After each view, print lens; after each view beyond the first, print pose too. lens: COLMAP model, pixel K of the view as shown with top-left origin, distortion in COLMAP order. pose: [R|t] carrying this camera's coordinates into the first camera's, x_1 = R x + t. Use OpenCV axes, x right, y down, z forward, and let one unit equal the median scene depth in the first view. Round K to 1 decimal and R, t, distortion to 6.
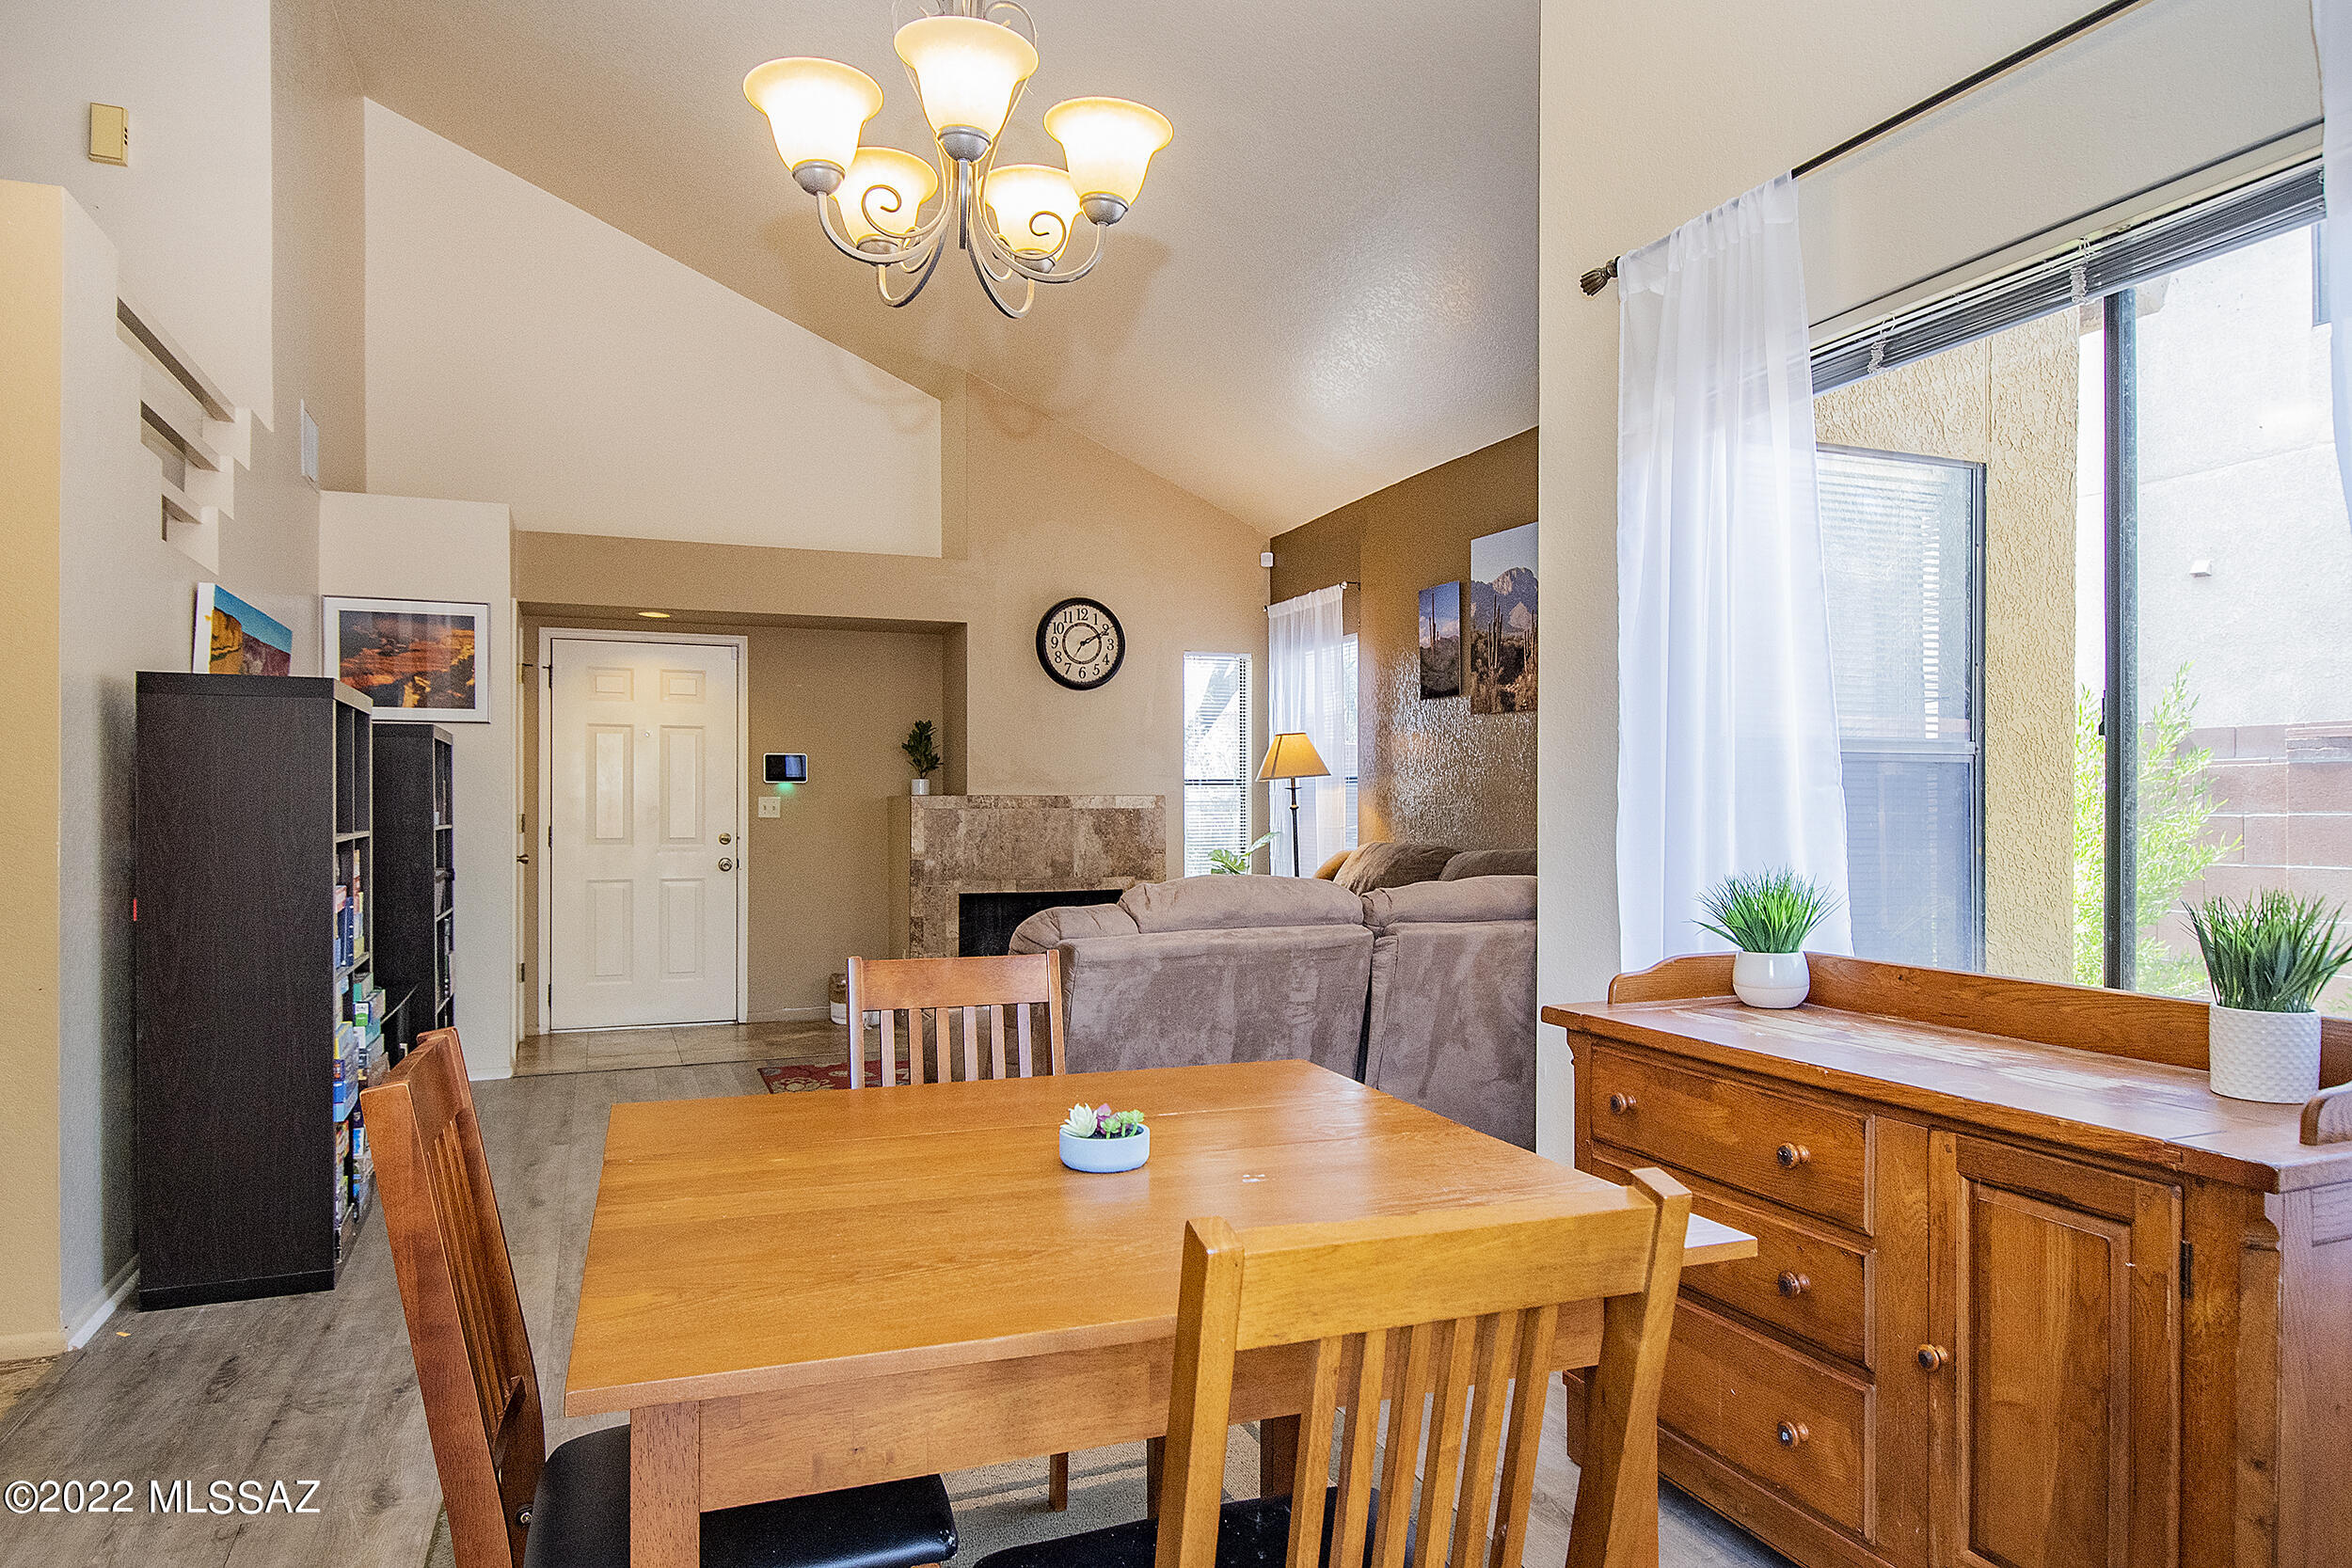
lens RADIAL K [[1407.4, 0, 1175.1], [0, 1407.4, 814.4], [0, 0, 1]] dist [-0.005986, -0.002039]
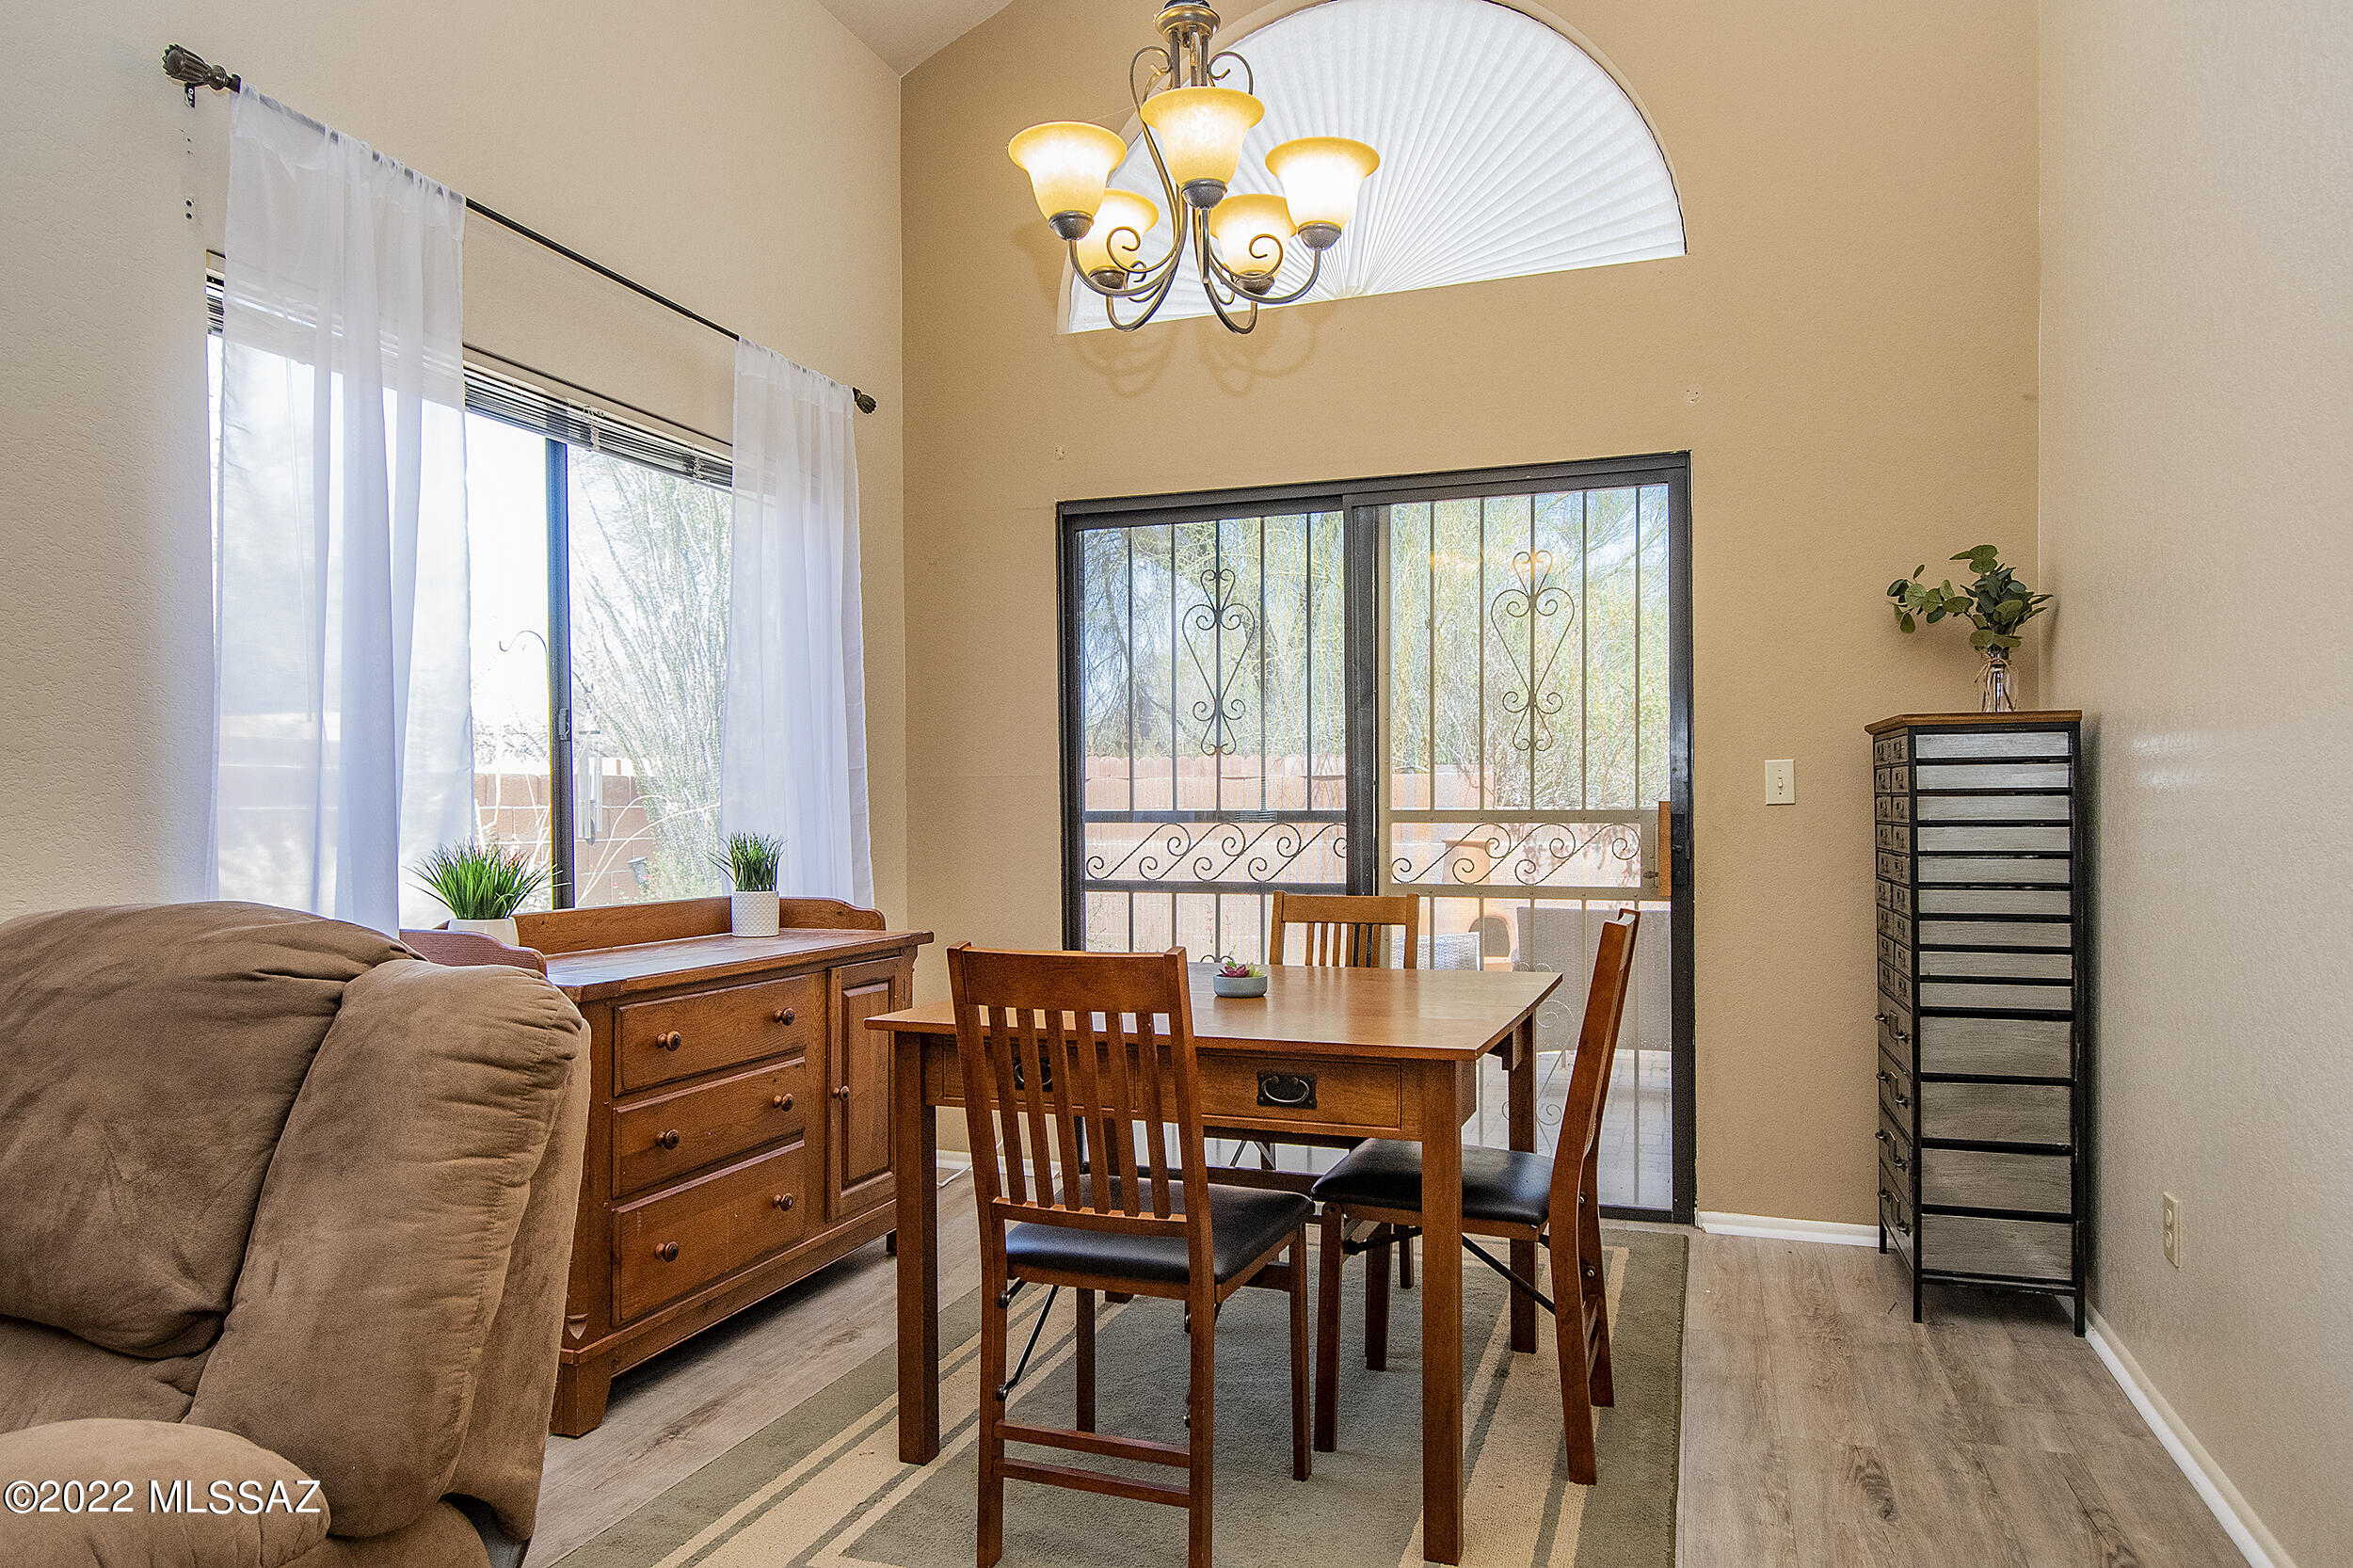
lens RADIAL K [[1504.5, 0, 1185.5], [0, 1504.5, 816.5], [0, 0, 1]] dist [0.002537, 0.000389]
pose [[-0.755166, 0.003843, 0.655522, -0.244612], [0.009747, 0.999938, 0.005366, 0.006049], [-0.655461, 0.010441, -0.755157, 0.500917]]
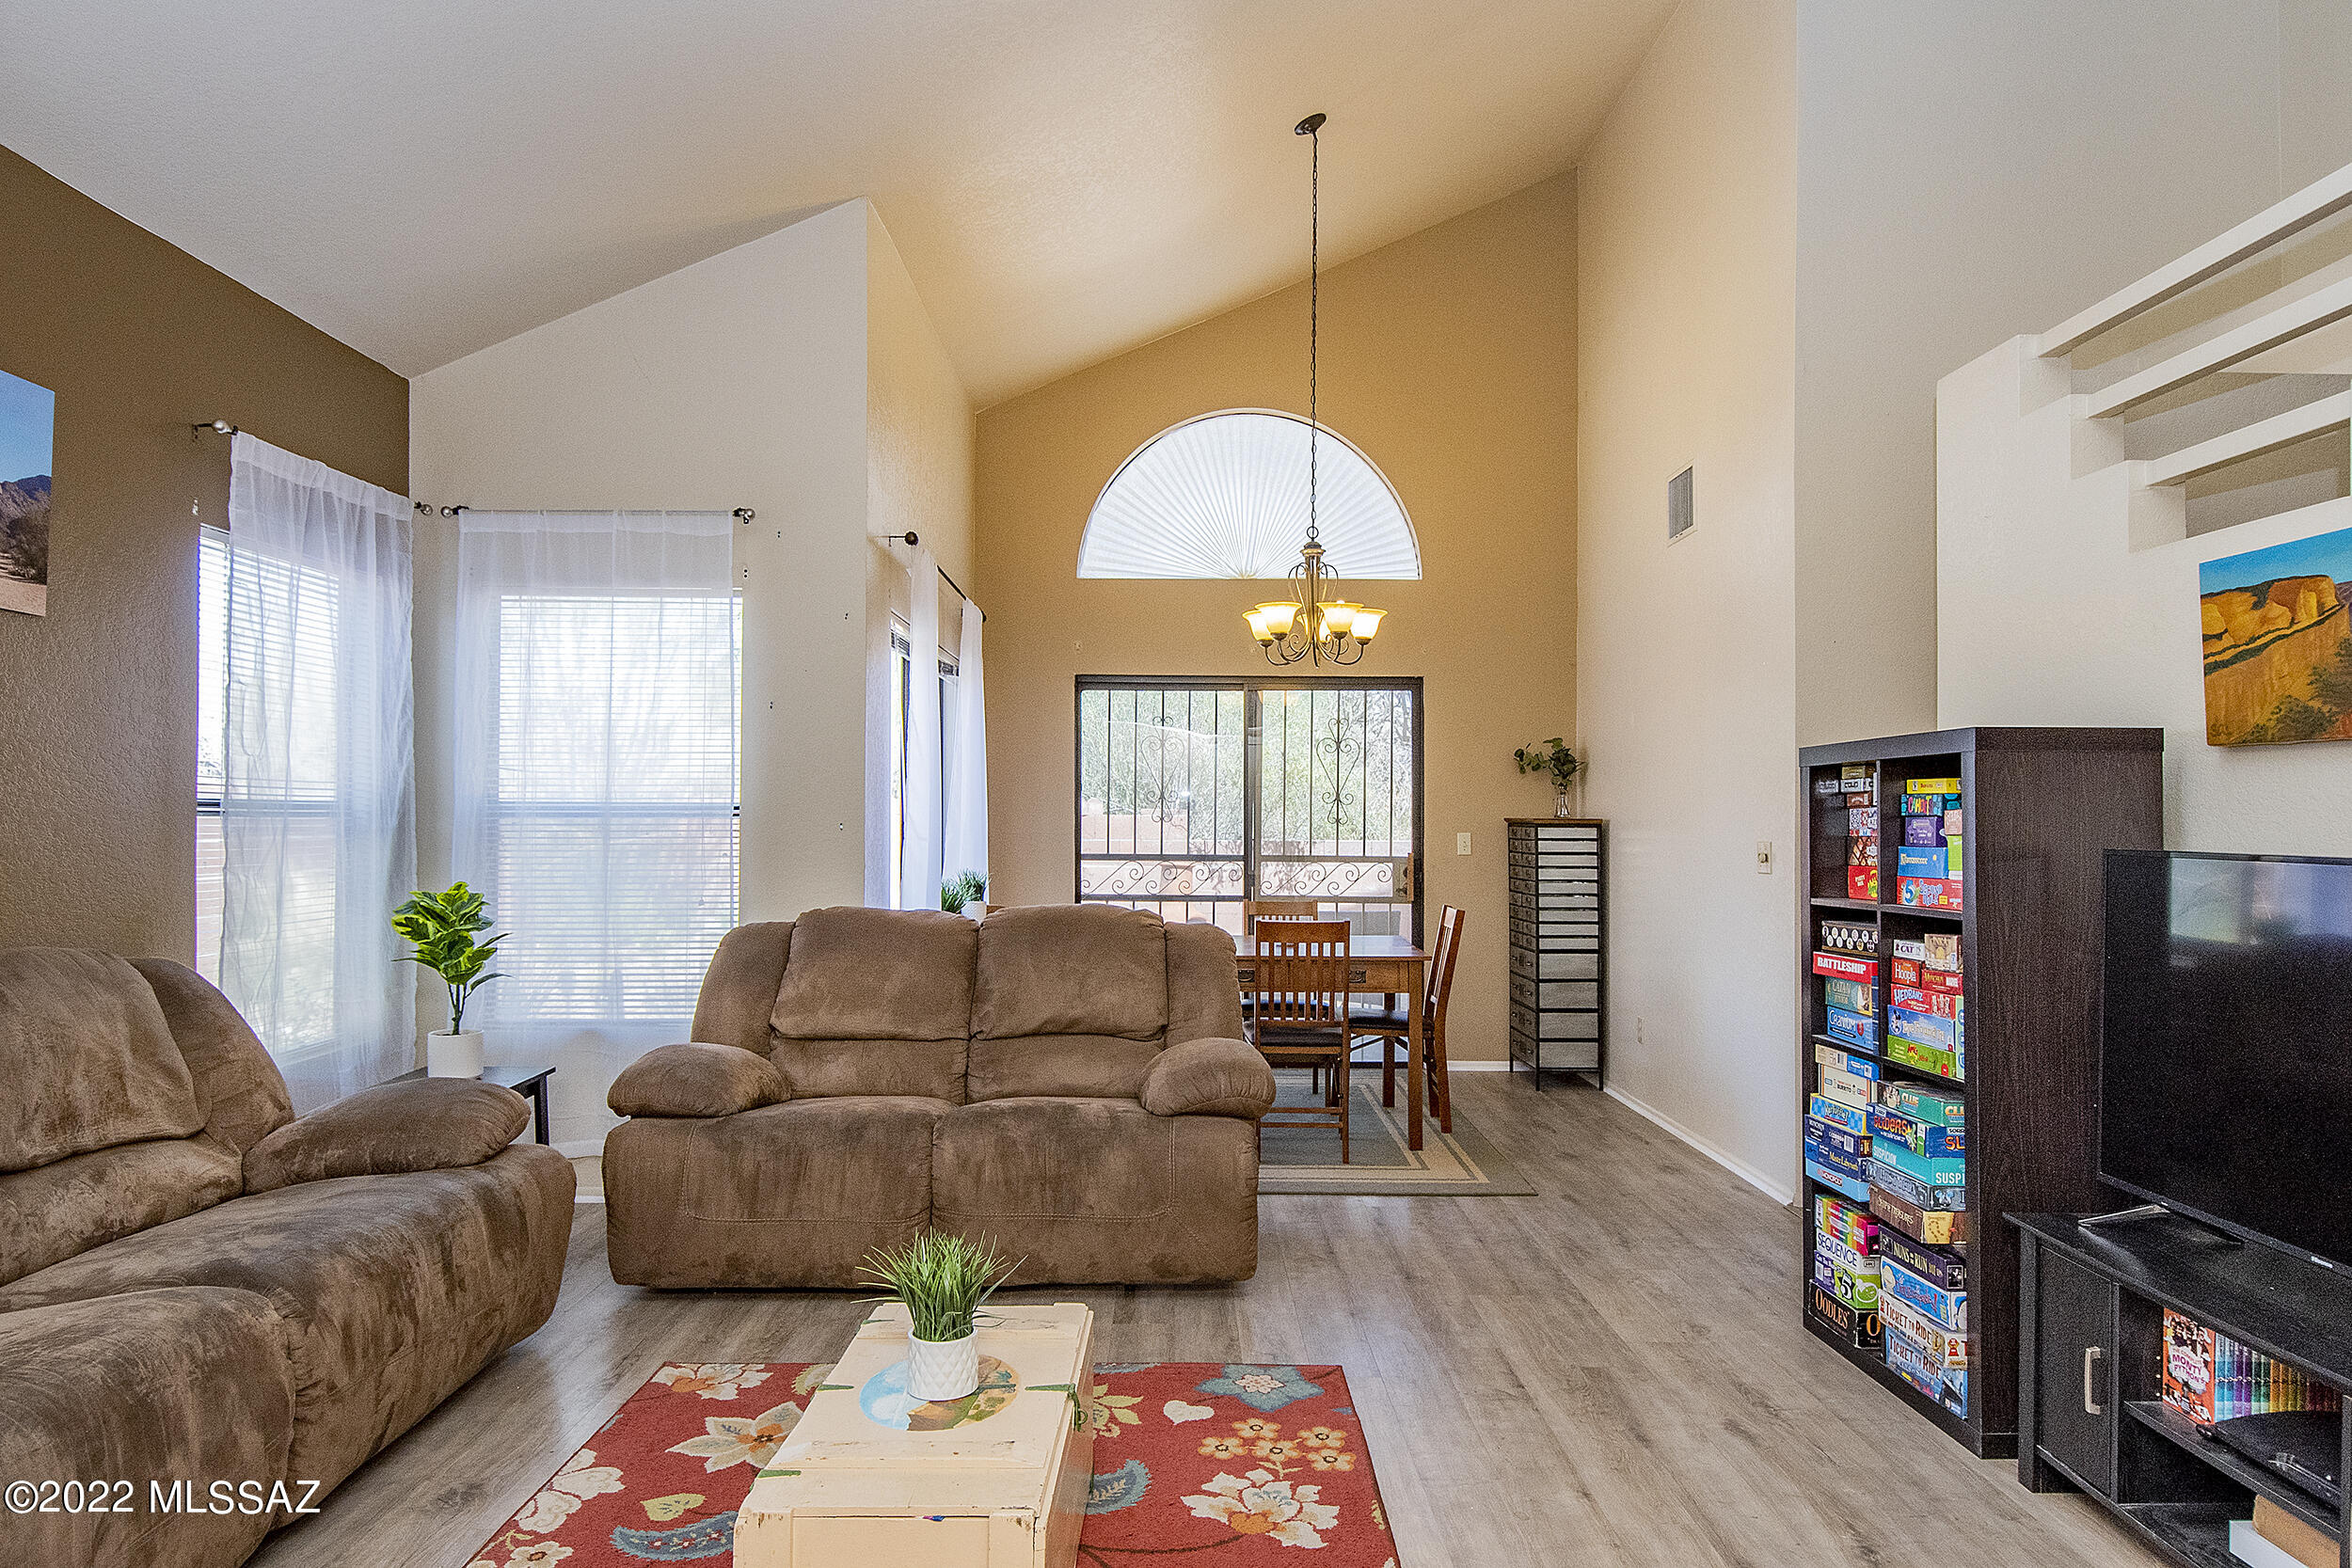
lens RADIAL K [[1482.2, 0, 1197.6], [0, 1482.2, 804.6], [0, 0, 1]] dist [0.026557, -0.030435]
pose [[-0.934406, 0.000463, 0.356211, -0.254750], [-0.002277, 0.999971, -0.007271, -0.019327], [-0.356204, -0.007605, -0.934377, 0.986108]]
